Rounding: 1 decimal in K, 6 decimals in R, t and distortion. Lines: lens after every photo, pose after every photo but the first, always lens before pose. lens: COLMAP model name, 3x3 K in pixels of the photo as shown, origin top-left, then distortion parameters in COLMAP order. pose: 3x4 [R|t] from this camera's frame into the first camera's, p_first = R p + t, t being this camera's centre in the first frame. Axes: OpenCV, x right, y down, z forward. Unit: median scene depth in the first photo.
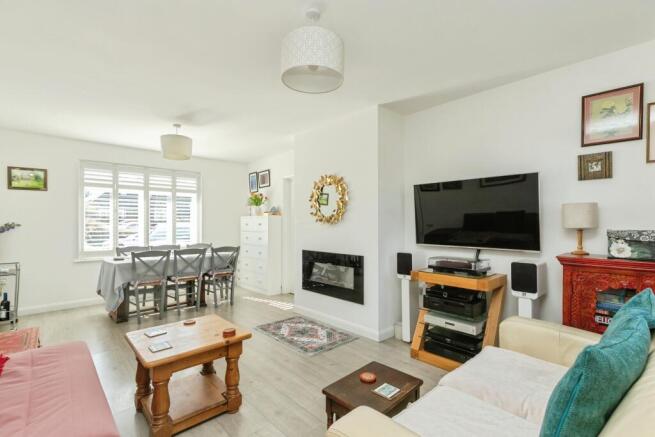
lens RADIAL K [[301.1, 0, 327.5], [0, 301.1, 218.5], [0, 0, 1]] dist [0.001571, 0.000121]
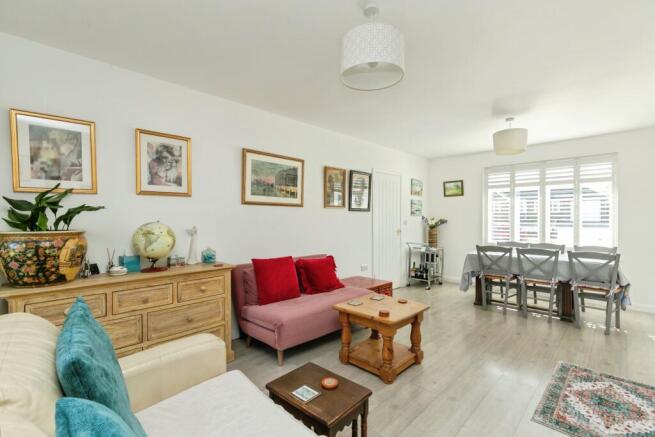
lens RADIAL K [[294.1, 0, 327.5], [0, 294.1, 218.5], [0, 0, 1]] dist [-0.015004, 0.000503]
pose [[0.033573, 0.001588, -0.999435, 0.404191], [0.012679, 0.999918, 0.002014, 0.001265], [0.999356, -0.012740, 0.033550, 0.369464]]
